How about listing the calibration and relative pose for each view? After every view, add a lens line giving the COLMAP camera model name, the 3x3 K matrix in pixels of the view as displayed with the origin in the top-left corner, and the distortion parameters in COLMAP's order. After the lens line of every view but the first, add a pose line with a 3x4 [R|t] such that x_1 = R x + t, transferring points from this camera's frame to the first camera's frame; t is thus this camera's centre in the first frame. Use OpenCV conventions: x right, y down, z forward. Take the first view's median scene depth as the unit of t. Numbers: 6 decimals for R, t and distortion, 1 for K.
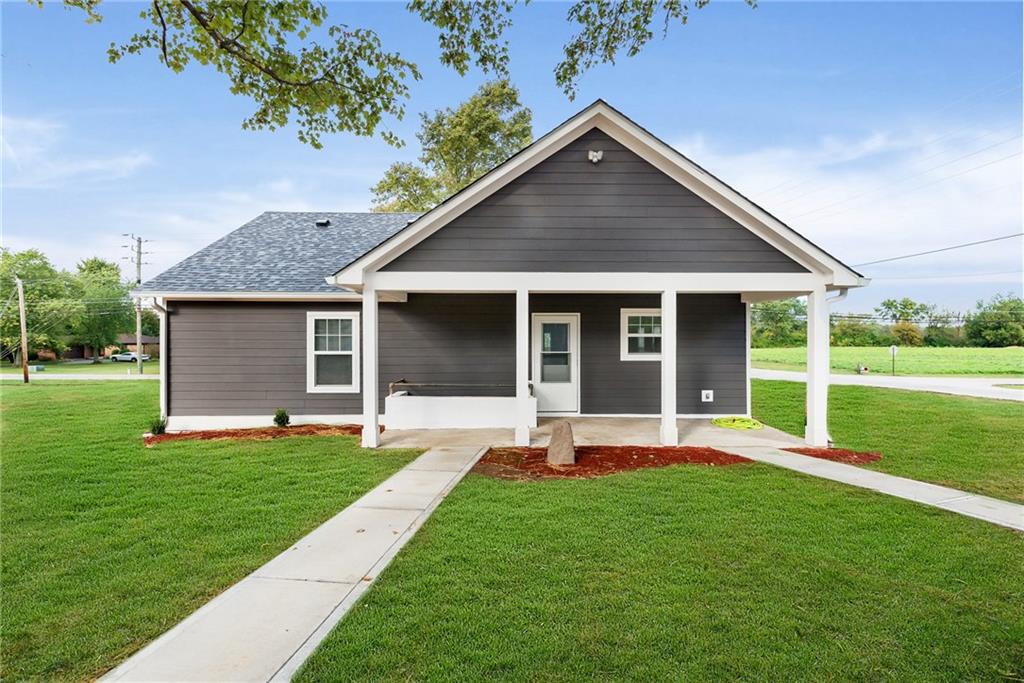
lens RADIAL K [[473.7, 0, 510.1], [0, 473.7, 343.7], [0, 0, 1]] dist [-0.001532, 0.000013]
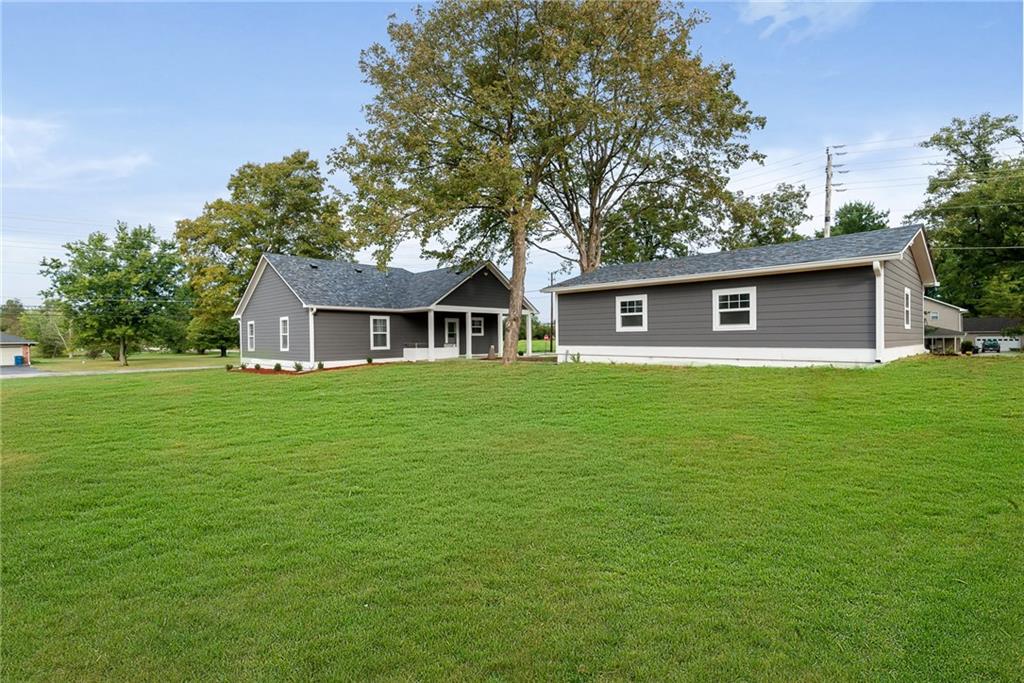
lens RADIAL K [[473.7, 0, 505.2], [0, 473.7, 342.8], [0, 0, 1]] dist [-0.001532, 0.000013]
pose [[0.687177, -0.016510, 0.726303, -1.679225], [0.019448, 0.999802, 0.004326, 0.070542], [-0.726230, 0.011152, 0.687362, -1.104011]]
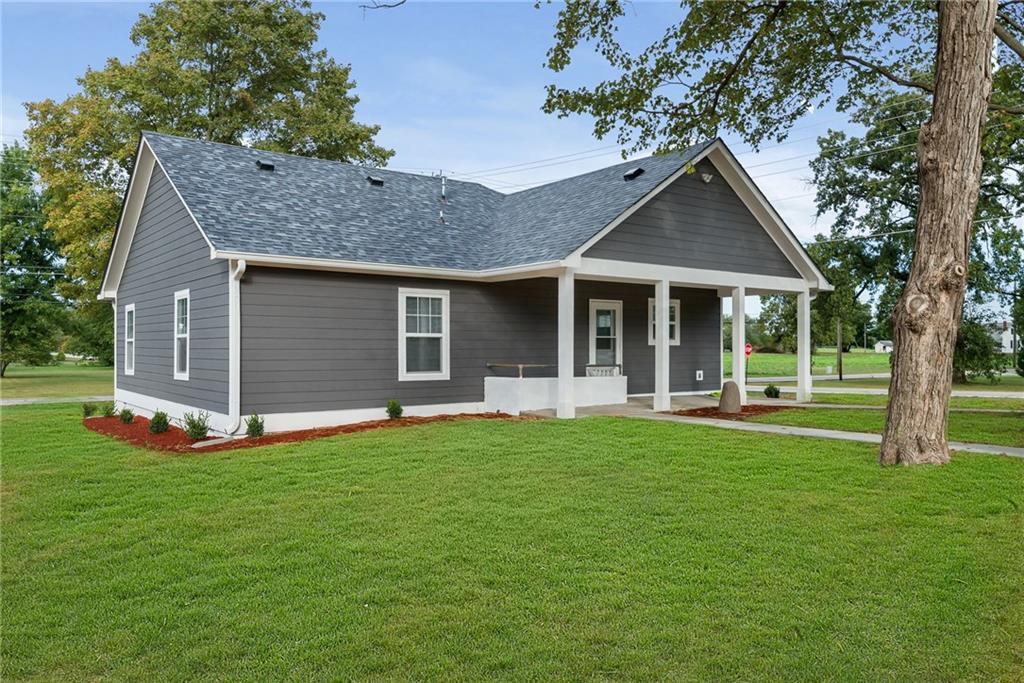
lens RADIAL K [[806.5, 0, 514.7], [0, 806.5, 345.8], [0, 0, 1]] dist [0.001265, 0.000059]
pose [[0.787922, 0.001926, 0.615773, -1.165881], [0.004654, 0.999948, -0.009082, 0.053332], [-0.615758, 0.010022, 0.787872, -0.285542]]
